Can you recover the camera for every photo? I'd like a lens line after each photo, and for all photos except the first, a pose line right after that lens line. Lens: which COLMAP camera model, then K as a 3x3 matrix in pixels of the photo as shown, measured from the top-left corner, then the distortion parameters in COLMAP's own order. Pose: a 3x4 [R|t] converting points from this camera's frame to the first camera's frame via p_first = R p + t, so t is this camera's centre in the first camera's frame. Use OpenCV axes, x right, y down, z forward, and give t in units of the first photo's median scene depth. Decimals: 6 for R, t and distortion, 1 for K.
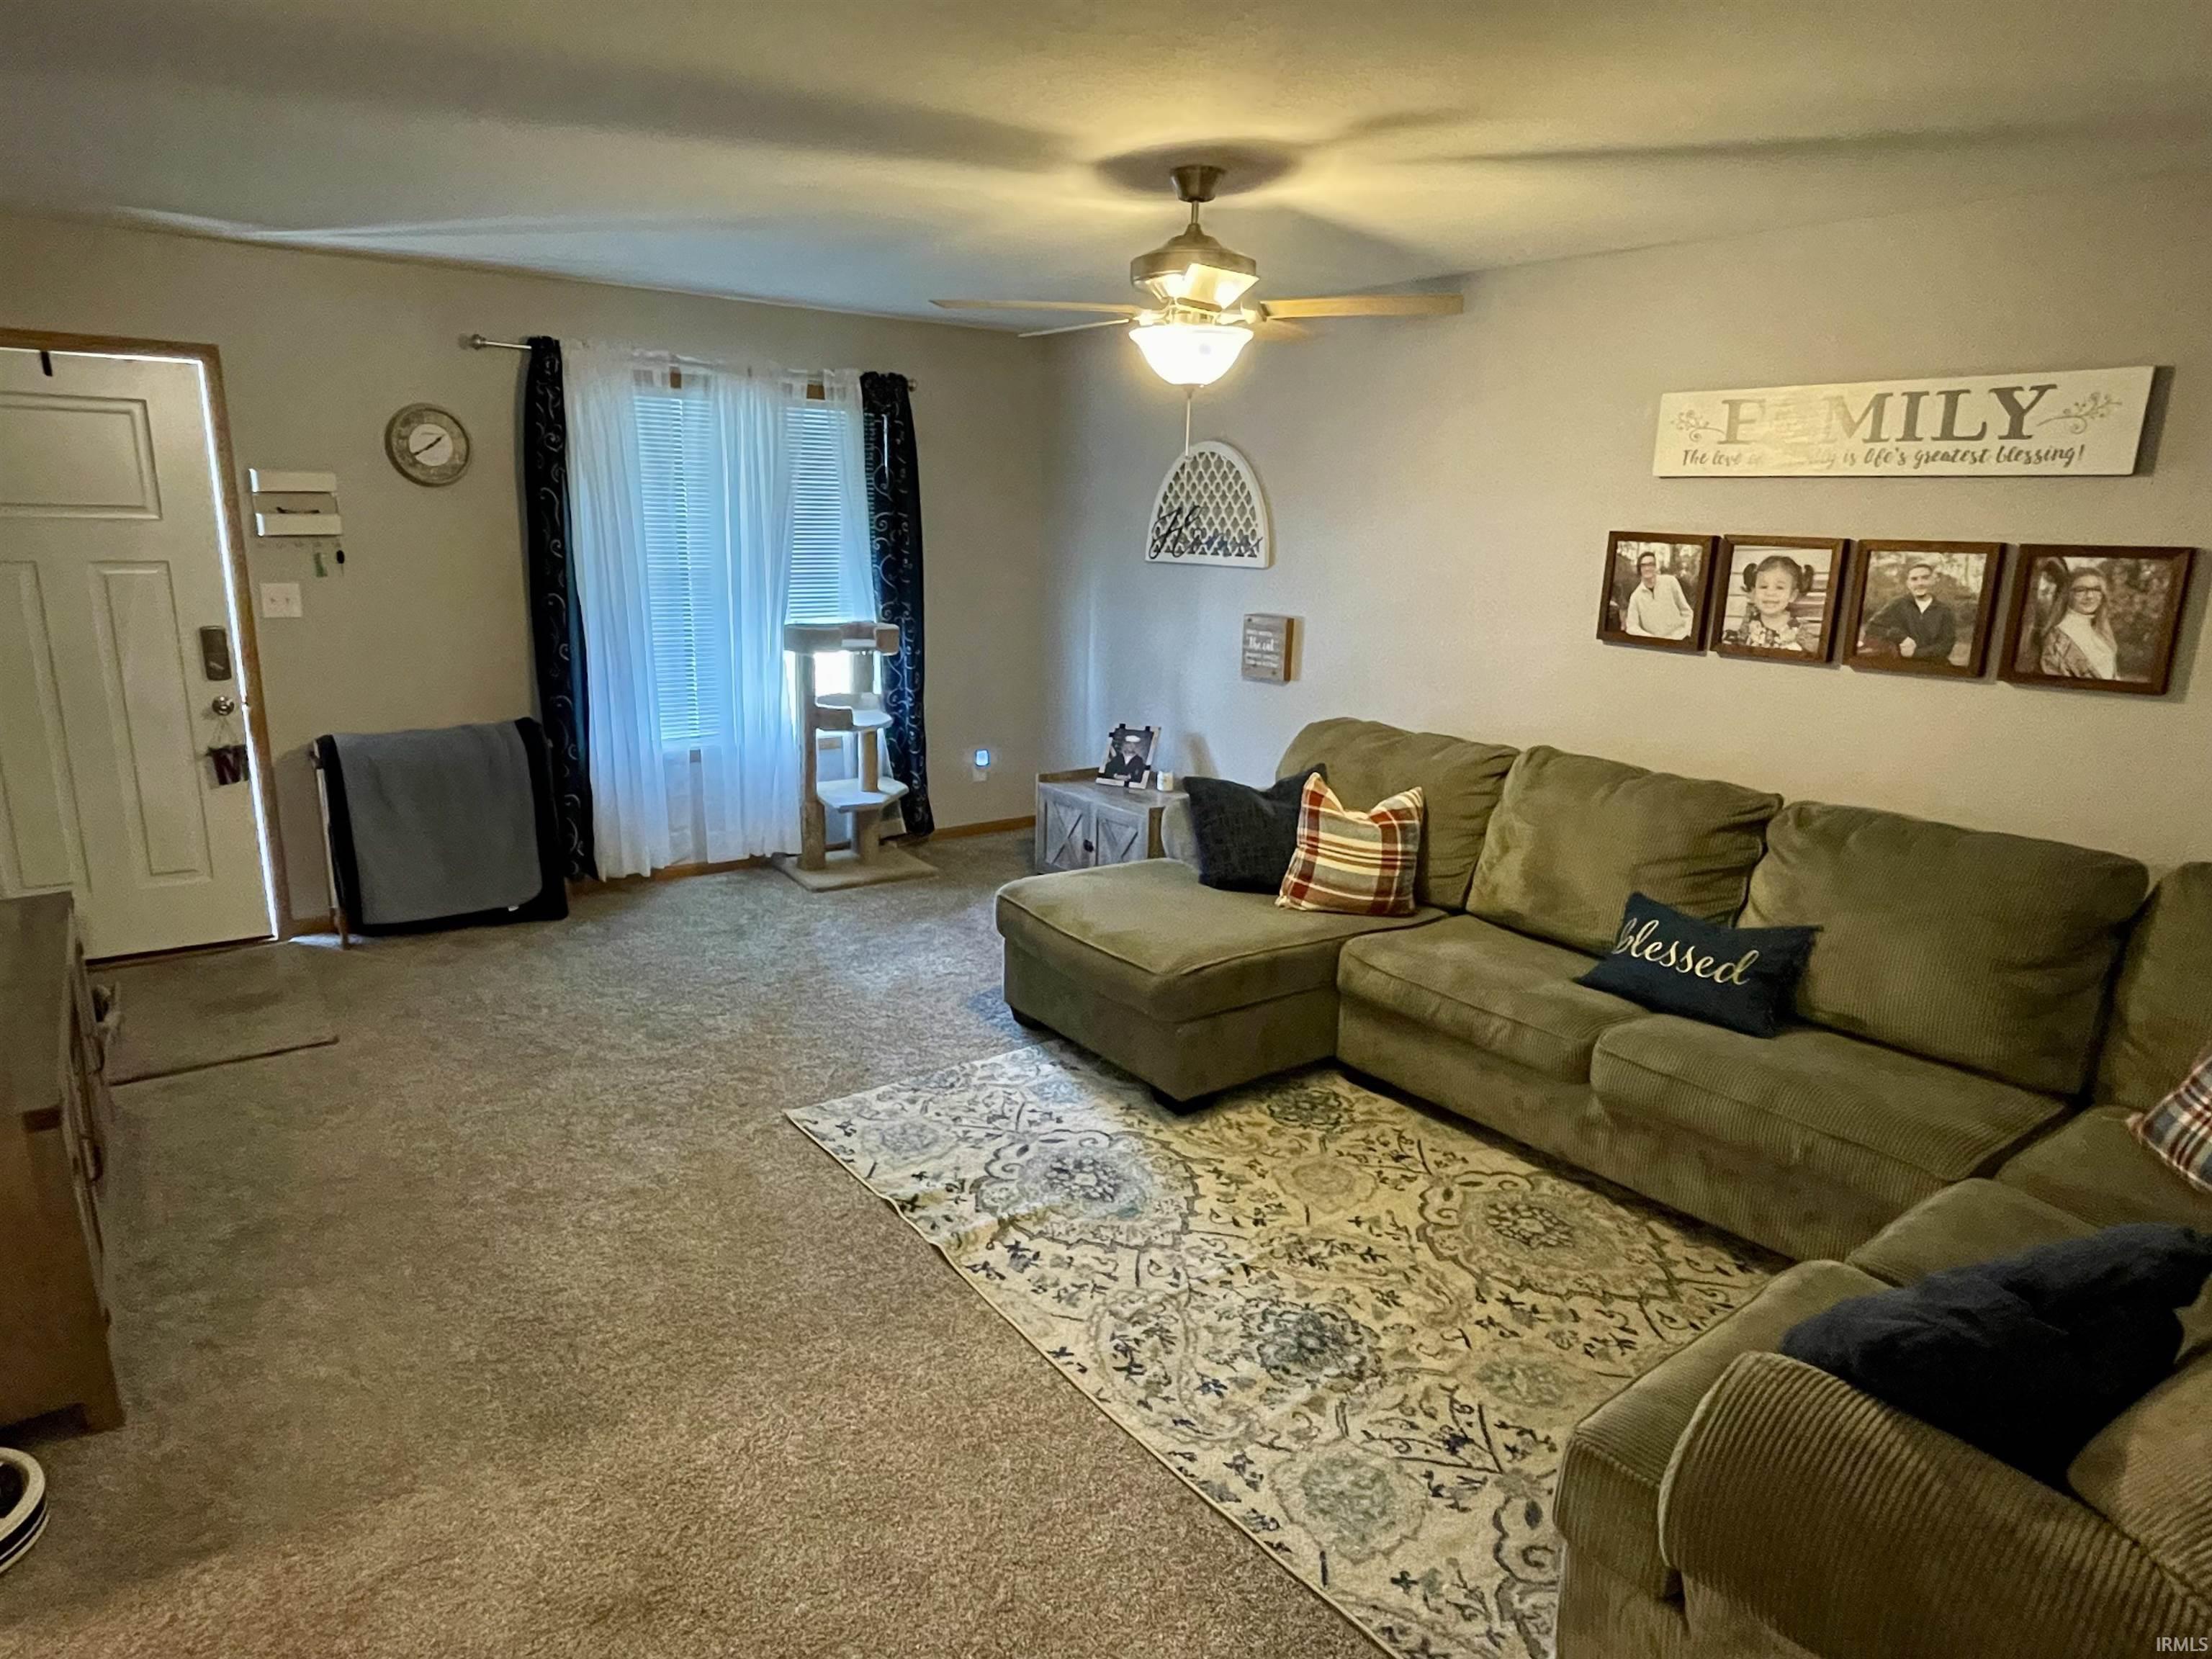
lens RADIAL K [[1327.5, 0, 1097.4], [0, 1327.5, 832.7], [0, 0, 1]] dist [0.001375, -0.010534]
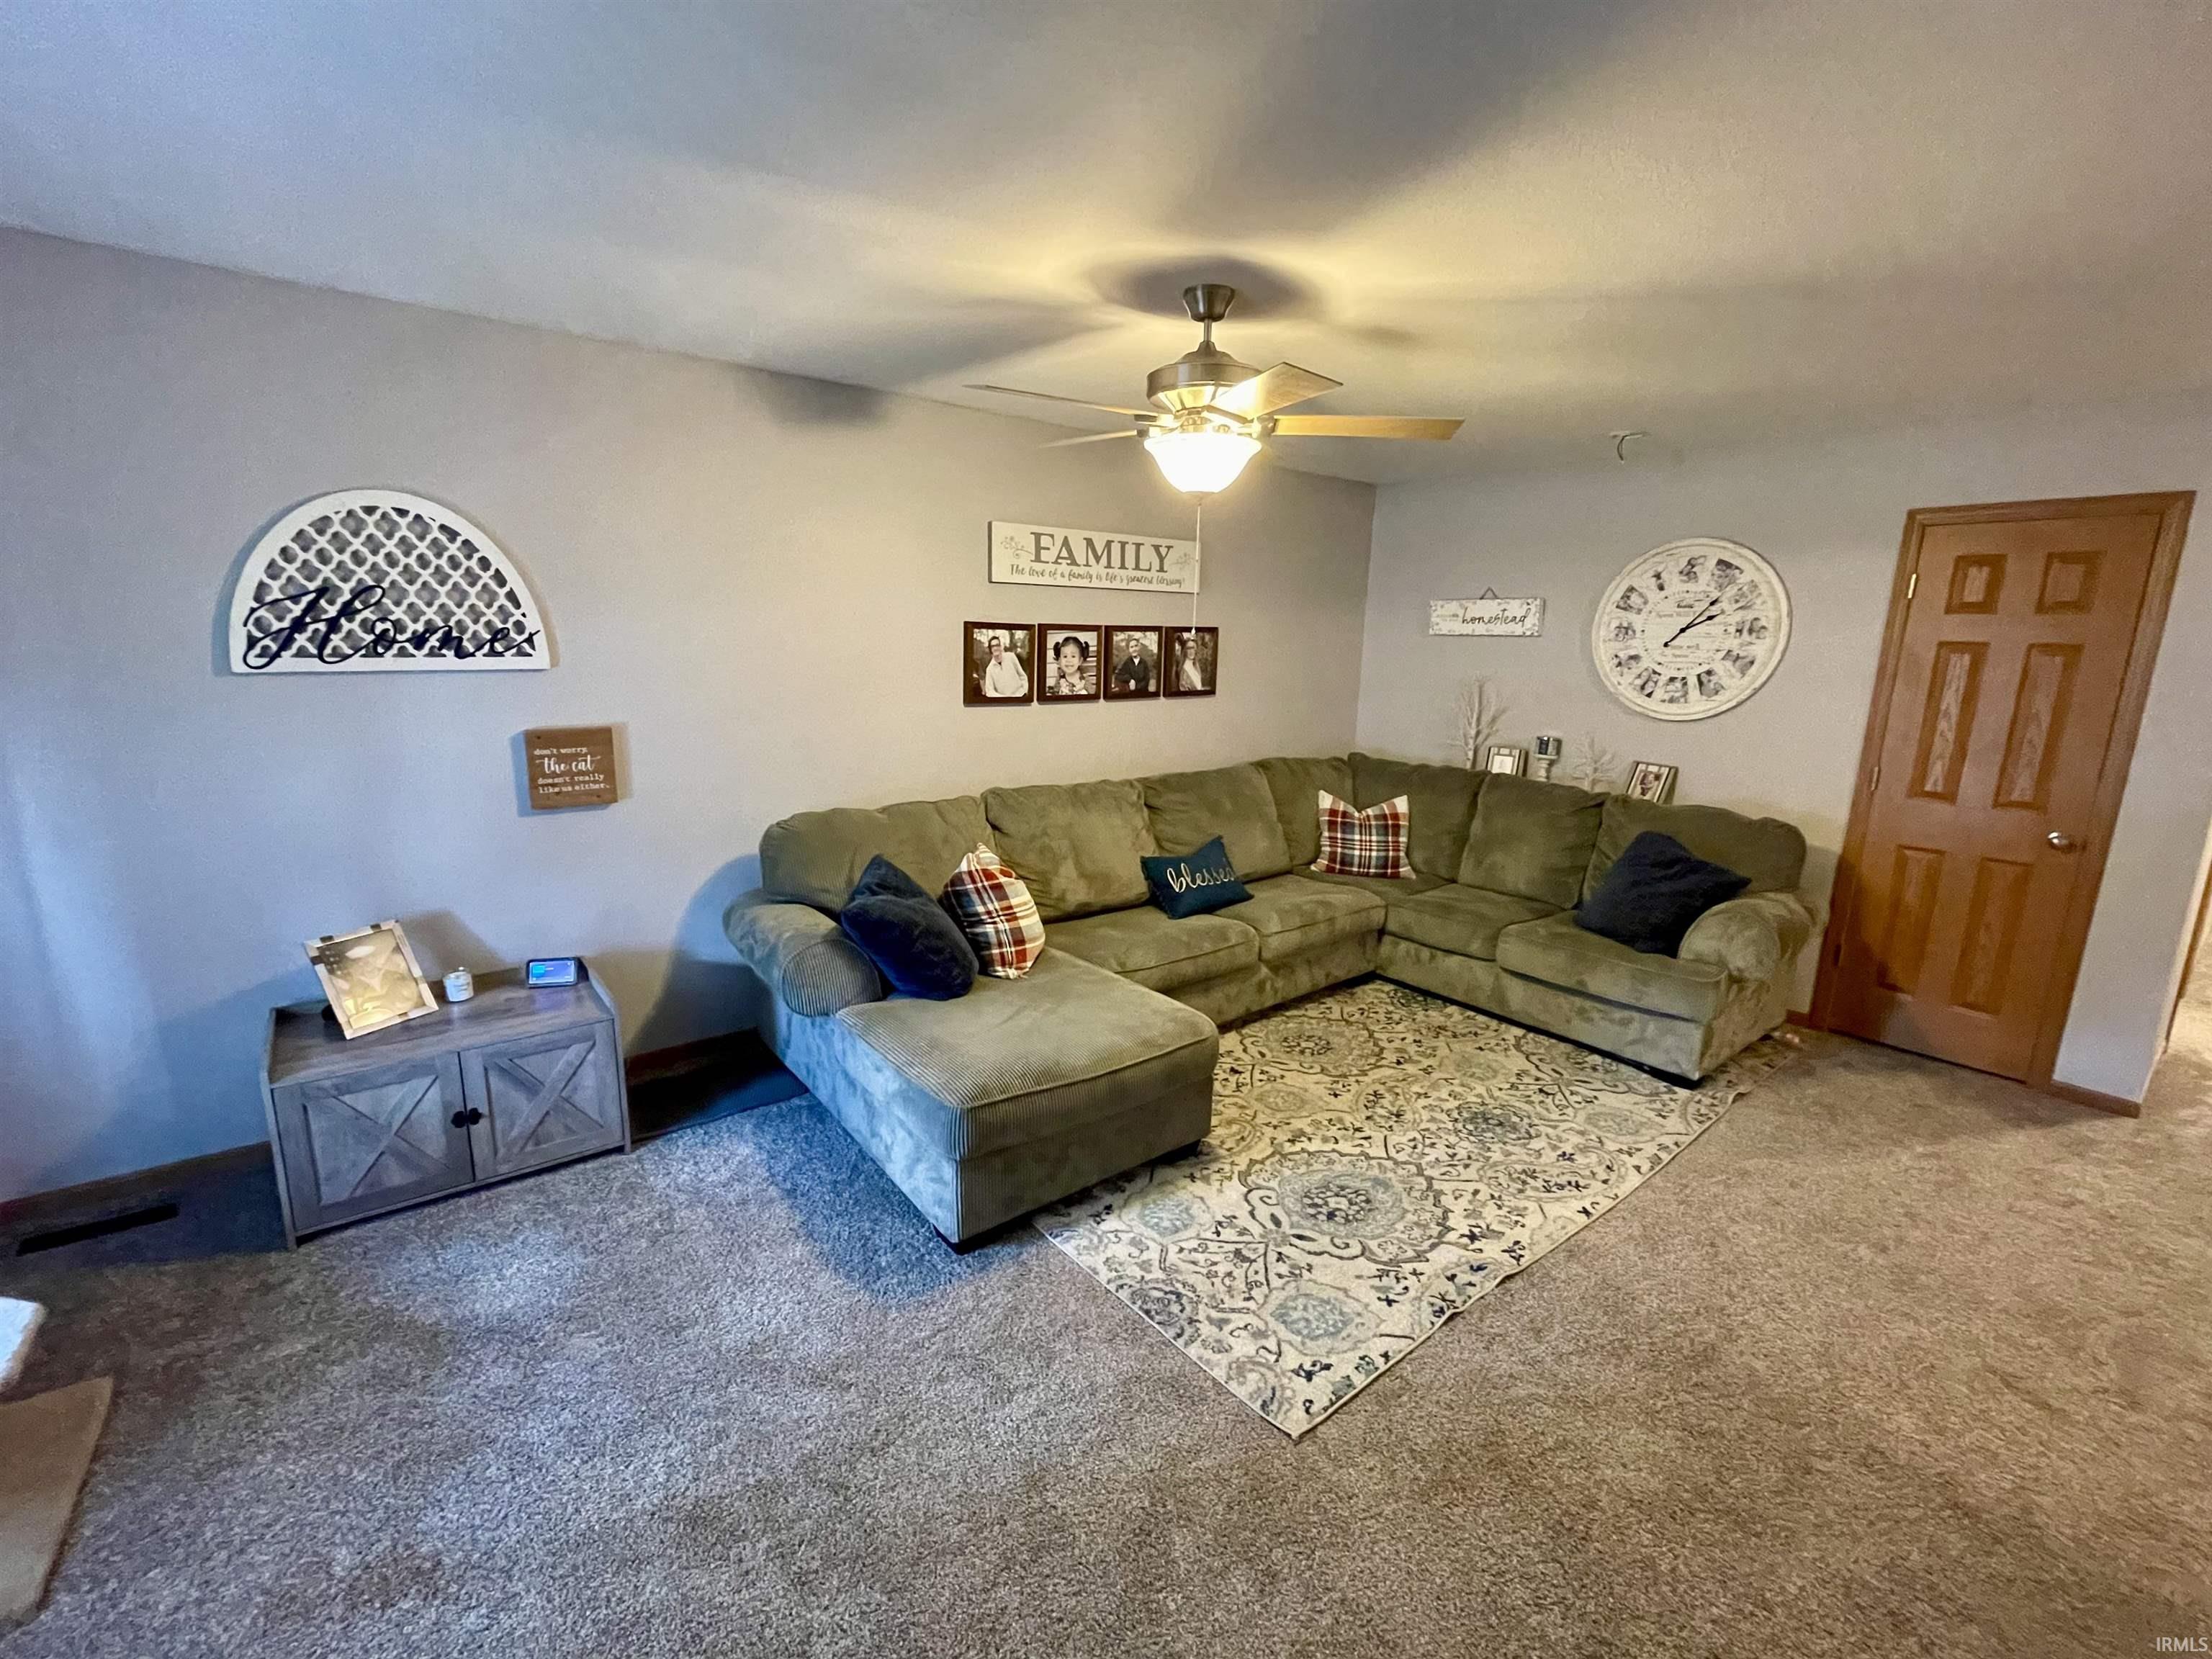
lens RADIAL K [[954.7, 0, 1103.6], [0, 954.7, 830.2], [0, 0, 1]] dist [-0.000570, -0.000341]
pose [[-0.032644, -0.229794, 0.972692, -0.646282], [0.212763, 0.949306, 0.231409, -0.244401], [-0.976558, 0.214507, 0.017902, 0.991279]]
